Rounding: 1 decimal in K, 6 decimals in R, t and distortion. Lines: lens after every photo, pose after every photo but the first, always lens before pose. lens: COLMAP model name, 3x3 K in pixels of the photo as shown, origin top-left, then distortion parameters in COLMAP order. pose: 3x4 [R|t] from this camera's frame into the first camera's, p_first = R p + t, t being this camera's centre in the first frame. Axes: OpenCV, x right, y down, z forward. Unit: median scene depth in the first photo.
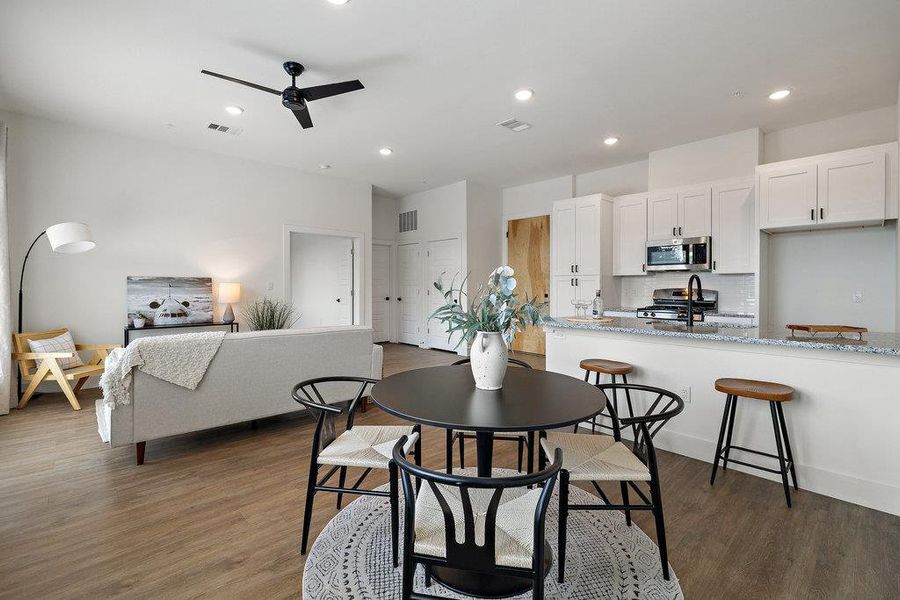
lens RADIAL K [[420.4, 0, 440.8], [0, 420.4, 289.6], [0, 0, 1]] dist [-0.001564, -0.000051]
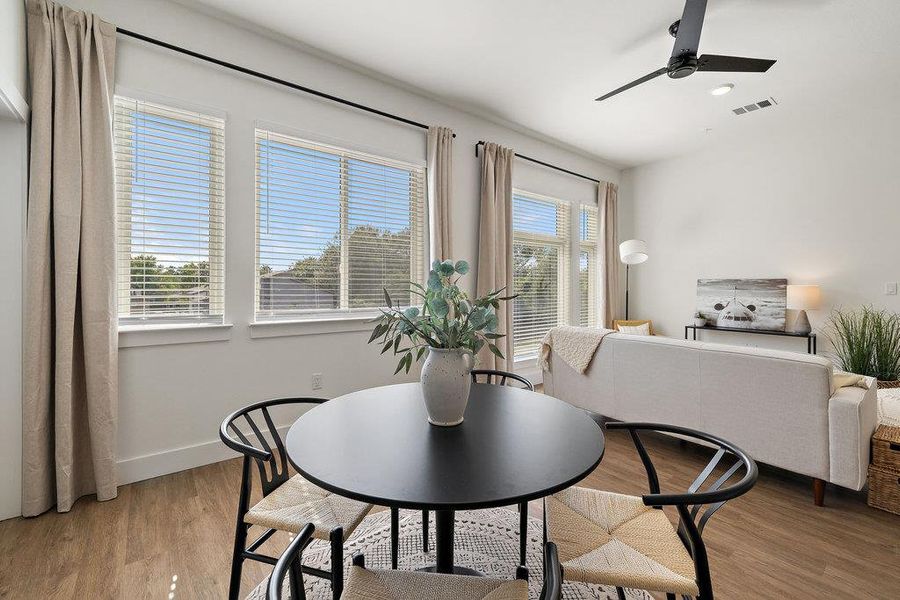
lens RADIAL K [[385.9, 0, 451.9], [0, 385.9, 284.9], [0, 0, 1]] dist [0.003312, 0.000369]
pose [[-0.064980, -0.006227, -0.997867, 0.289302], [-0.012852, 0.999903, -0.005403, -0.002980], [0.997804, 0.012473, -0.065054, 0.397657]]
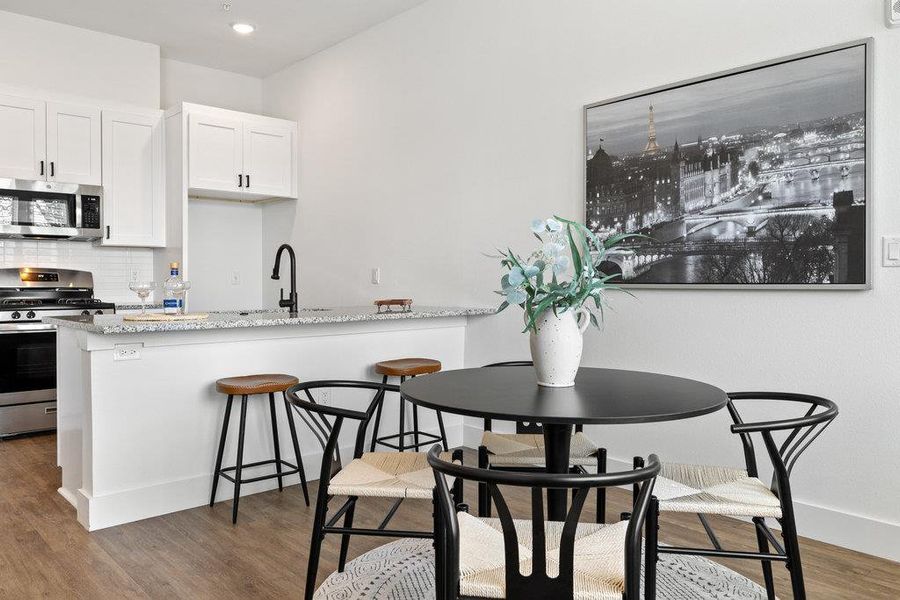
lens RADIAL K [[655.2, 0, 462.8], [0, 655.2, 293.2], [0, 0, 1]] dist [-0.019927, 0.004736]
pose [[-0.018292, -0.024666, 0.999528, -0.341404], [0.010266, 0.999638, 0.024856, 0.016237], [-0.999780, 0.010715, -0.018032, 0.440008]]
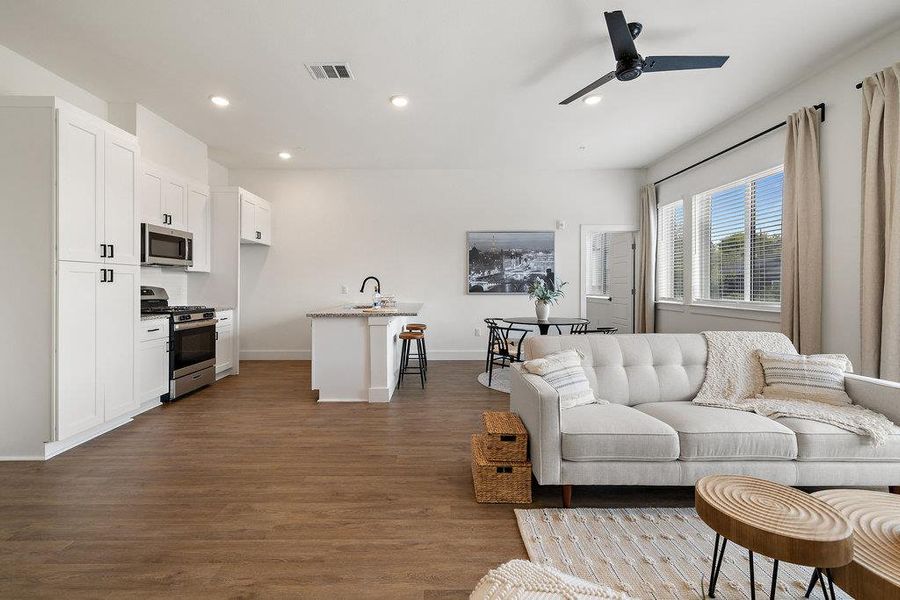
lens RADIAL K [[385.9, 0, 440.5], [0, 385.9, 286.5], [0, 0, 1]] dist [0.003312, 0.000369]
pose [[-0.744140, -0.004390, 0.668009, -0.376846], [0.005490, 0.999904, 0.012688, -0.008345], [-0.668001, 0.013109, -0.744045, 1.202210]]
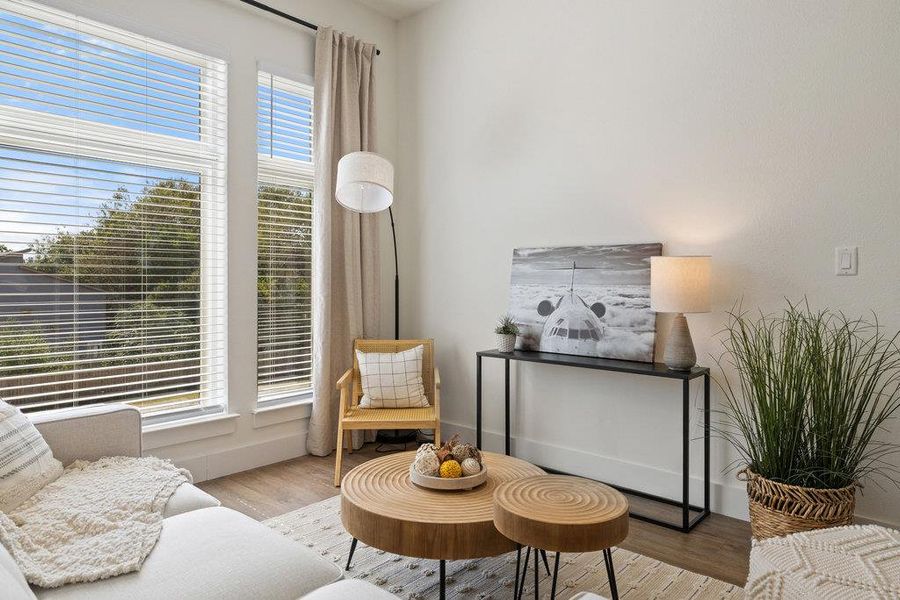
lens RADIAL K [[577.2, 0, 452.7], [0, 577.2, 282.5], [0, 0, 1]] dist [-0.011192, 0.007337]
pose [[0.113719, -0.001098, -0.993512, -0.060685], [-0.013910, 0.999900, -0.002698, 0.011518], [0.993416, 0.014127, 0.113693, 0.797689]]
